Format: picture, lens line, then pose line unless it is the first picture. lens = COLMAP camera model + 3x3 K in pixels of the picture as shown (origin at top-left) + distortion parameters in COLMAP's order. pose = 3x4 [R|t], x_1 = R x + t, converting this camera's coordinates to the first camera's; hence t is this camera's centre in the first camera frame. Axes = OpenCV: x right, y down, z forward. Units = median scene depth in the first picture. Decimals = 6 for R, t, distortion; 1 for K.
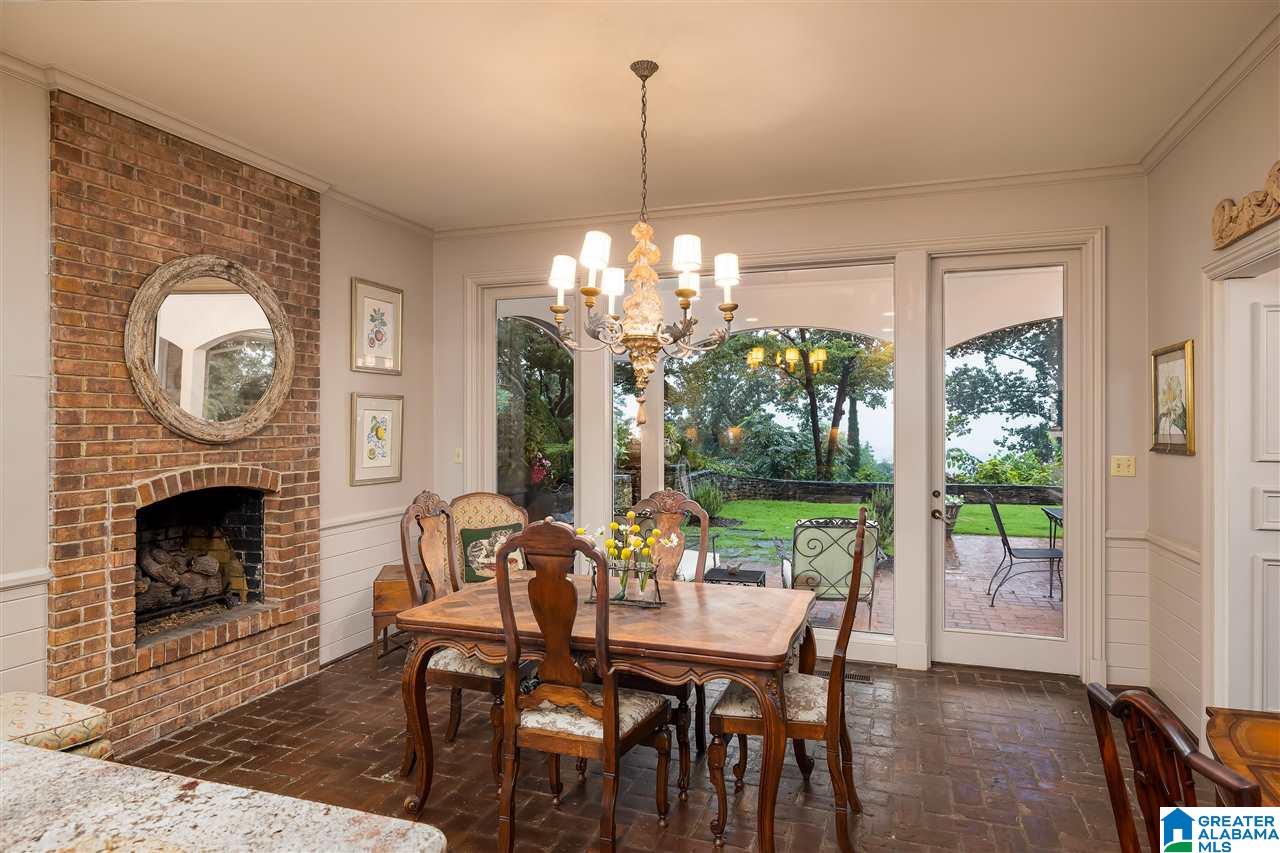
lens RADIAL K [[731.3, 0, 651.5], [0, 731.3, 421.3], [0, 0, 1]] dist [-0.004108, -0.002080]
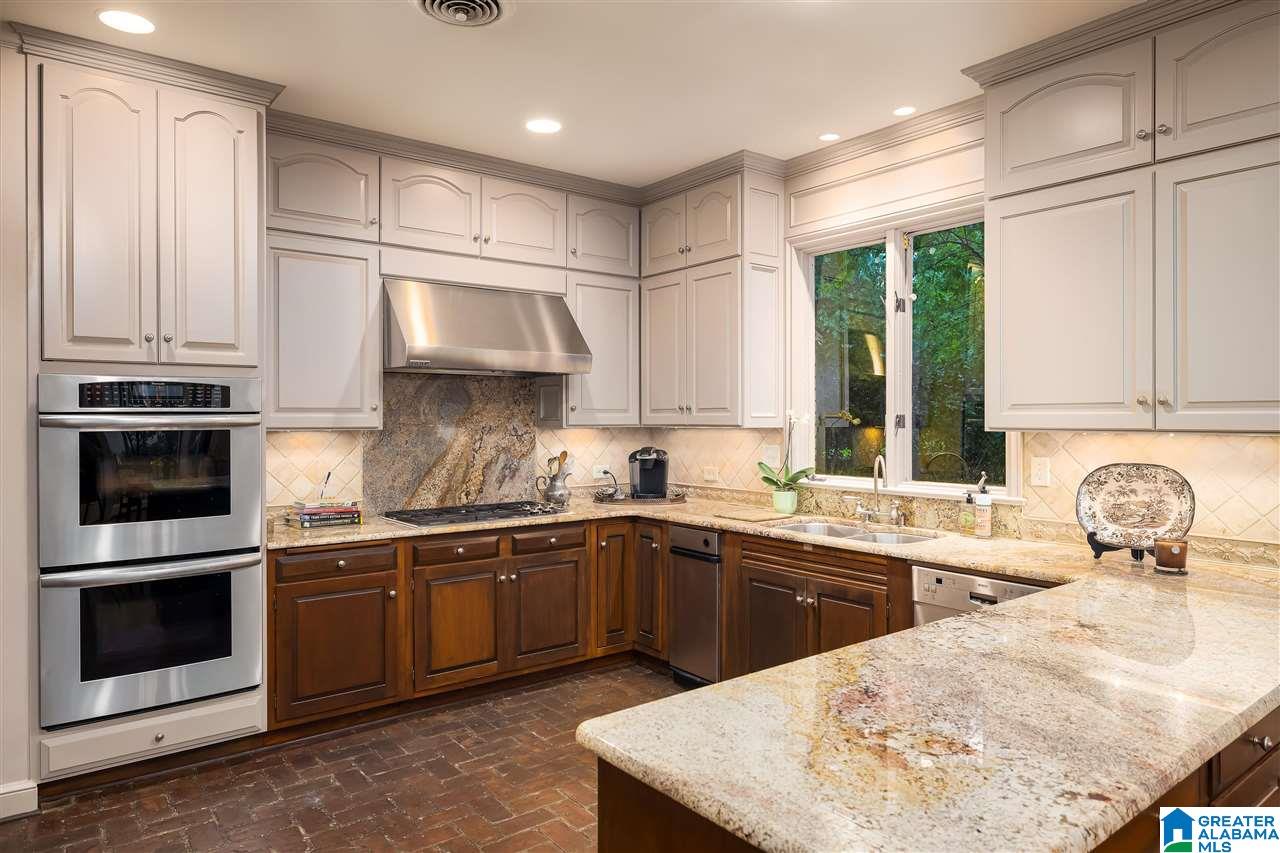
lens RADIAL K [[791.4, 0, 633.0], [0, 791.4, 420.1], [0, 0, 1]] dist [-0.000762, 0.003901]
pose [[-0.553271, 0.003657, -0.832993, 0.183230], [0.003300, 0.999992, 0.002198, 0.002449], [0.832994, -0.001533, -0.553279, 0.352371]]
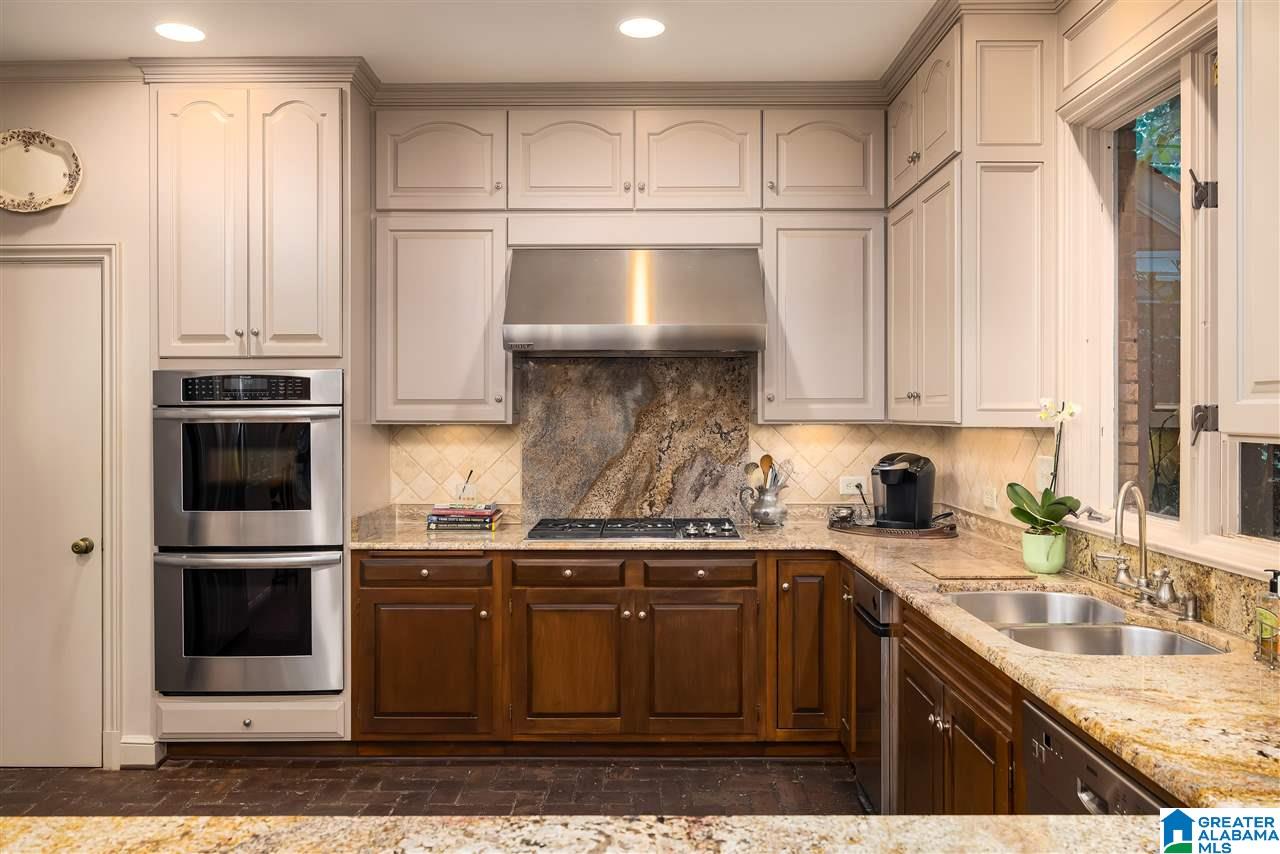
lens RADIAL K [[906.2, 0, 631.4], [0, 906.2, 411.4], [0, 0, 1]] dist [0.002654, 0.001120]
pose [[-0.946909, 0.001851, -0.321496, -0.397005], [0.001880, 0.999998, 0.000218, 0.001818], [0.321496, -0.000398, -0.946911, 0.563567]]
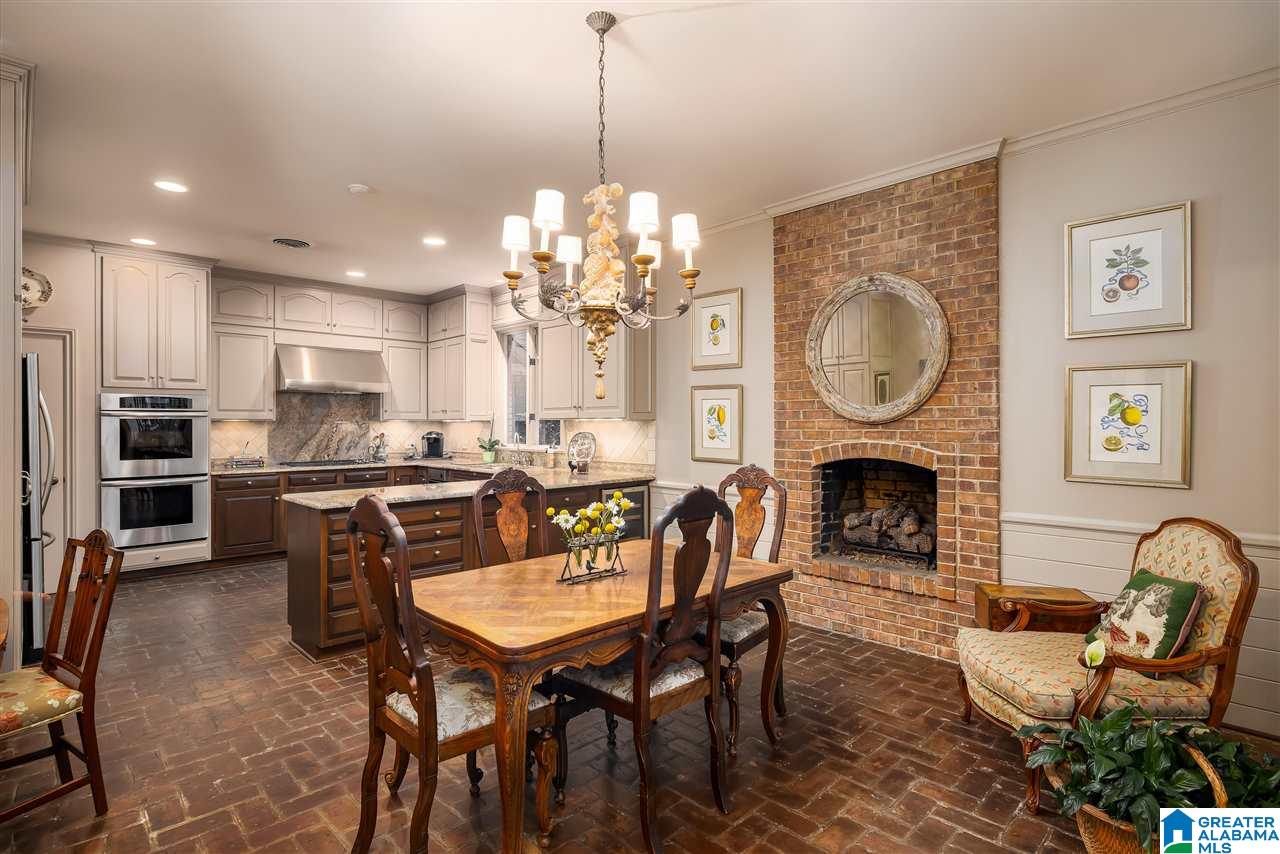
lens RADIAL K [[626.6, 0, 616.7], [0, 626.6, 421.9], [0, 0, 1]] dist [0.008793, -0.000663]
pose [[-0.470875, -0.001072, -0.882199, 0.617160], [0.002905, 0.999992, -0.002766, 0.032548], [0.882195, -0.003865, -0.470868, 1.236821]]
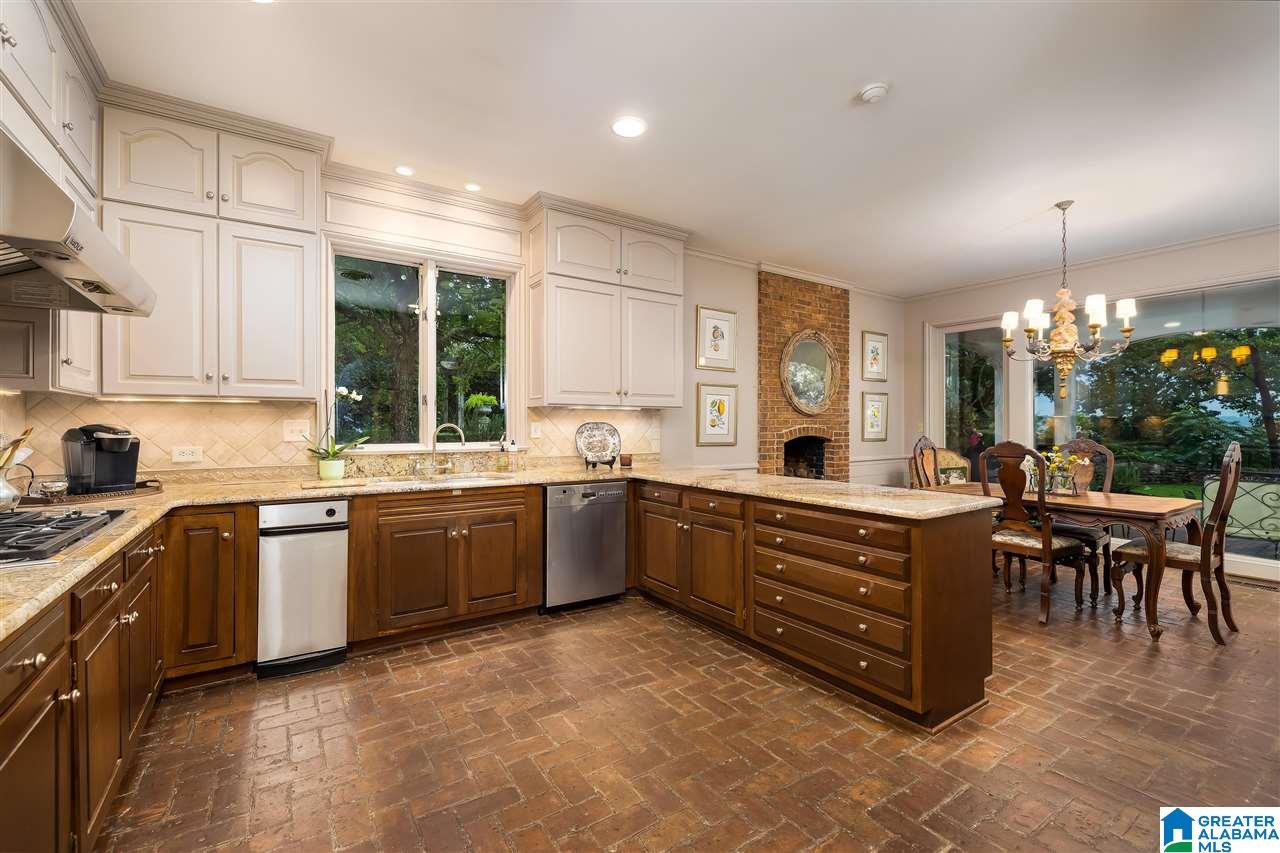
lens RADIAL K [[540.0, 0, 630.8], [0, 540.0, 418.6], [0, 0, 1]] dist [0.002282, -0.000557]
pose [[0.784092, -0.003775, -0.620633, -0.019902], [-0.001075, 0.999972, -0.007441, 0.057502], [0.620643, 0.006502, 0.784066, -0.647688]]
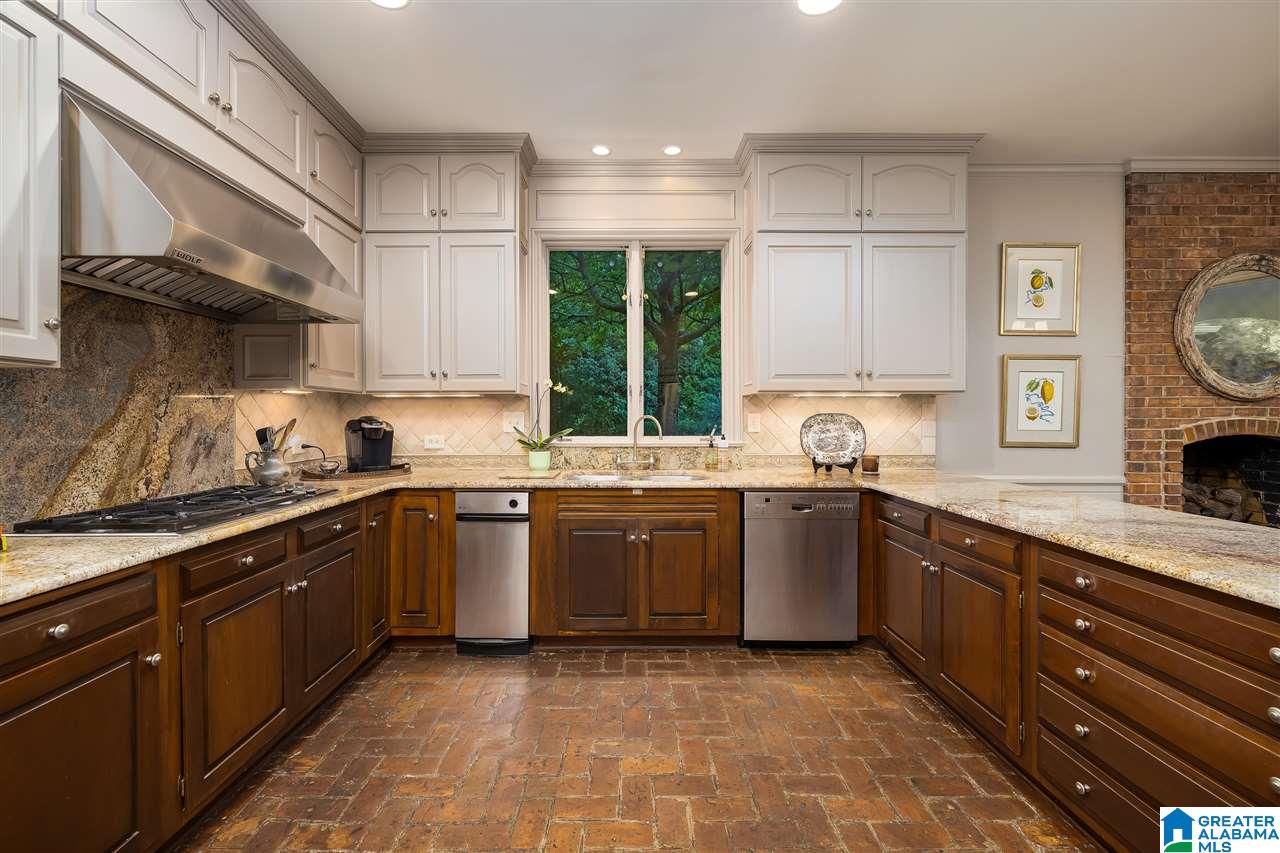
lens RADIAL K [[540.0, 0, 633.8], [0, 540.0, 417.3], [0, 0, 1]] dist [0.002282, -0.000557]
pose [[0.320025, 0.001779, -0.947407, -0.045645], [0.002173, 0.999994, 0.002612, 0.060738], [0.947407, -0.002895, 0.320020, -0.355335]]
